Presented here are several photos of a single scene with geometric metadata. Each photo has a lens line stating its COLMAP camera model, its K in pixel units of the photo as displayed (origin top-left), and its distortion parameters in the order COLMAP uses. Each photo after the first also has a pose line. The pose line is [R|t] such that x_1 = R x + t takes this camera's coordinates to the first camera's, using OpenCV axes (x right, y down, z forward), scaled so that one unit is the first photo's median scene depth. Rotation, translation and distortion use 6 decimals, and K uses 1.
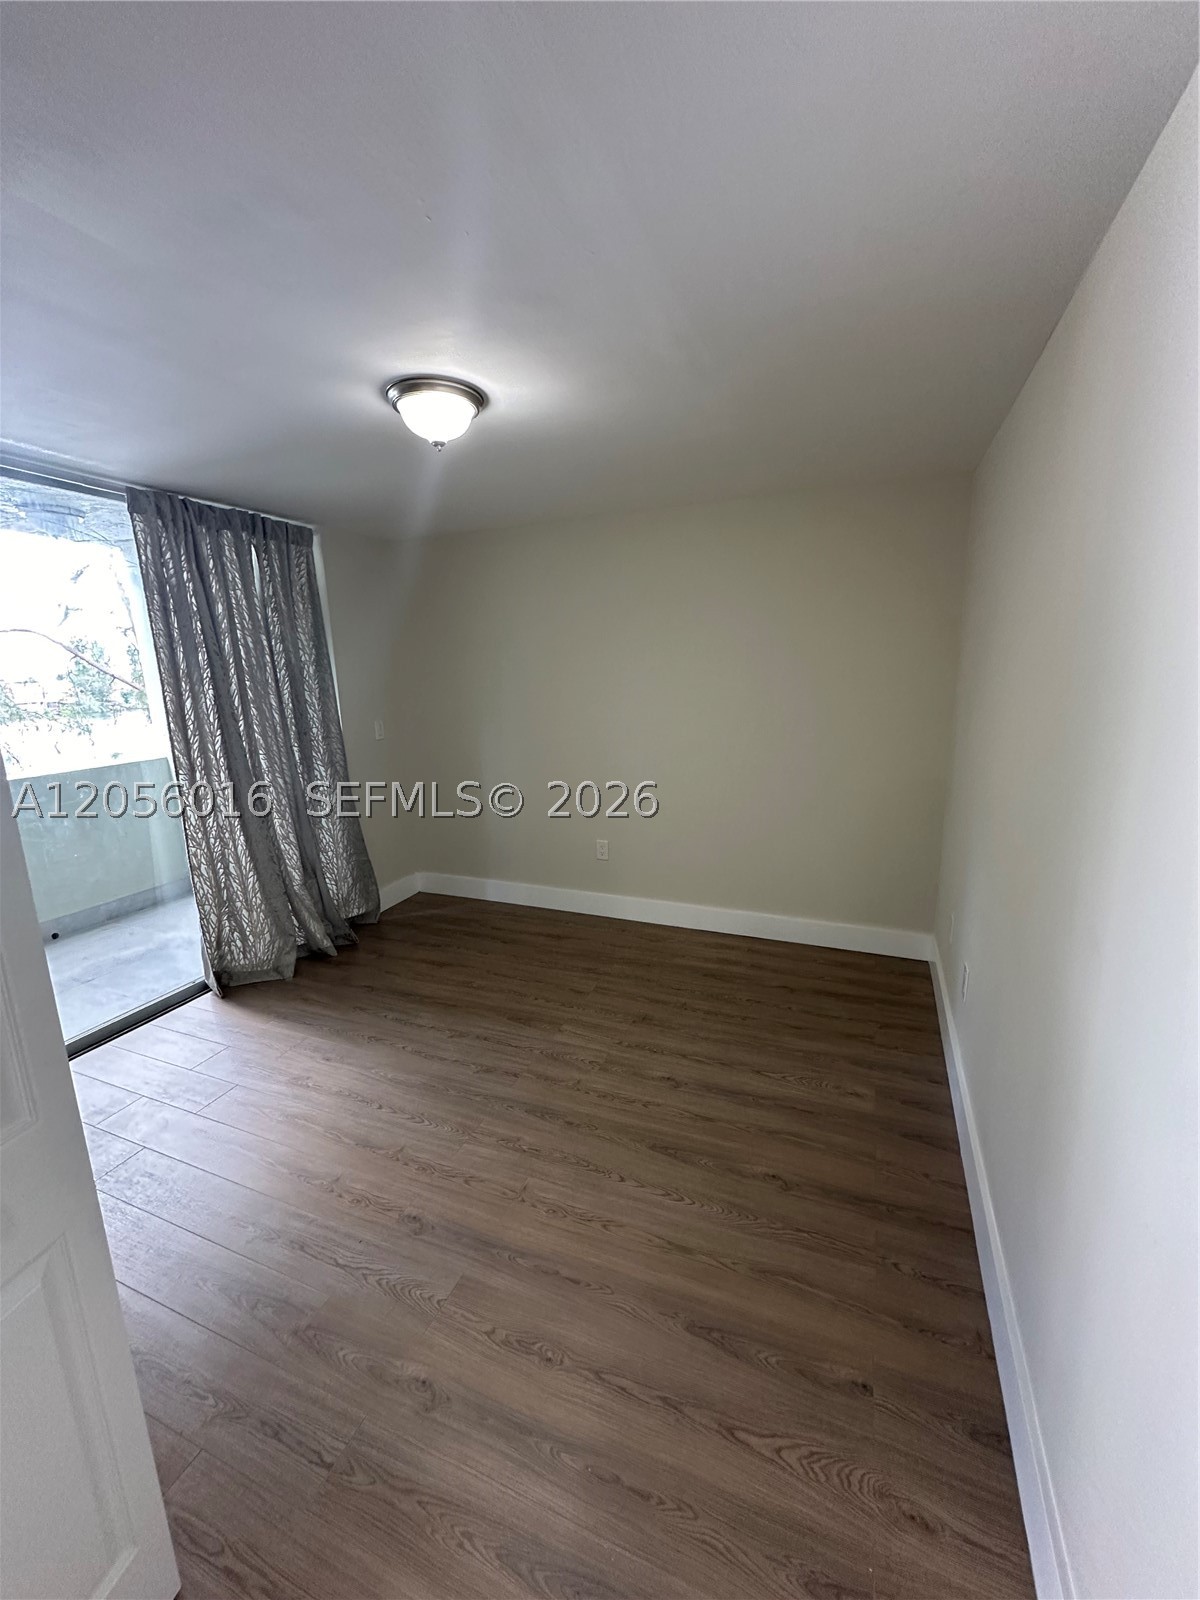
lens RADIAL K [[645.3, 0, 592.8], [0, 645.3, 794.8], [0, 0, 1]] dist [-0.001605, 0.000284]
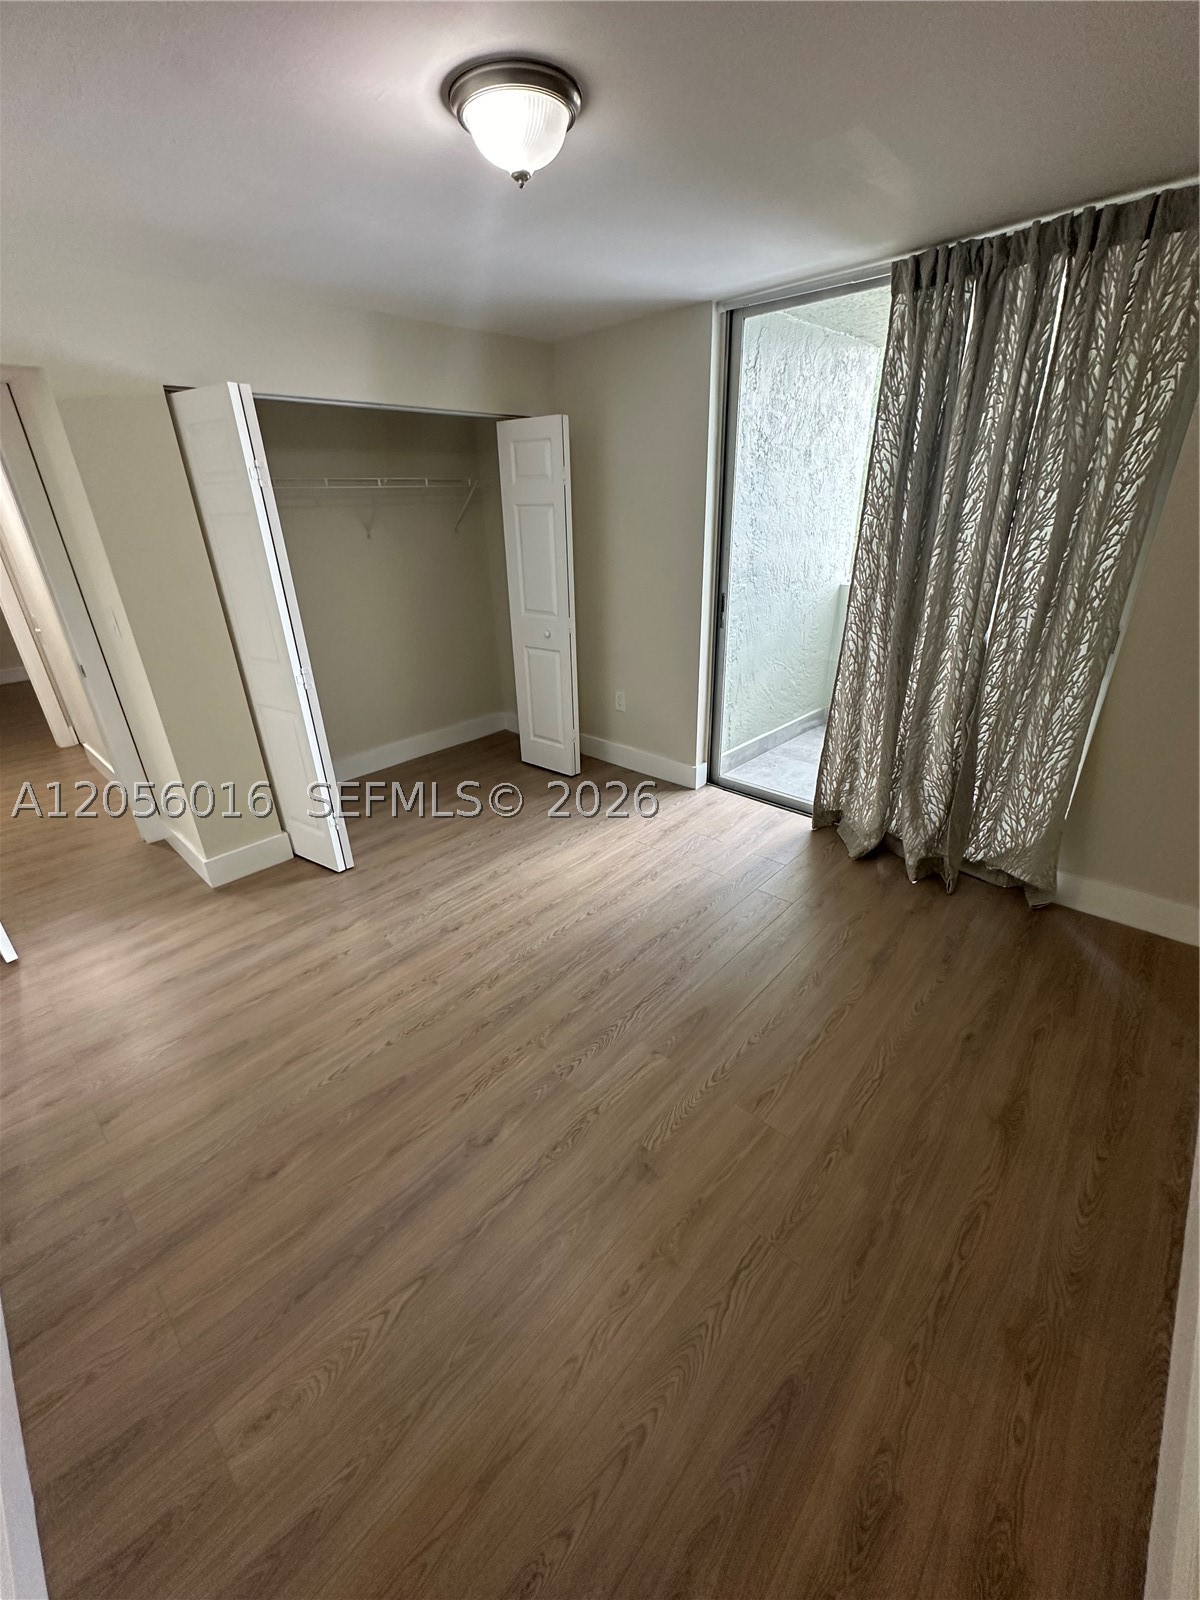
lens RADIAL K [[645.3, 0, 604.0], [0, 645.3, 796.9], [0, 0, 1]] dist [-0.001605, 0.000284]
pose [[-0.345598, 0.420269, -0.839009, 0.535333], [-0.149298, 0.858086, 0.491323, -0.262193], [0.926430, 0.295062, -0.233808, 1.229441]]
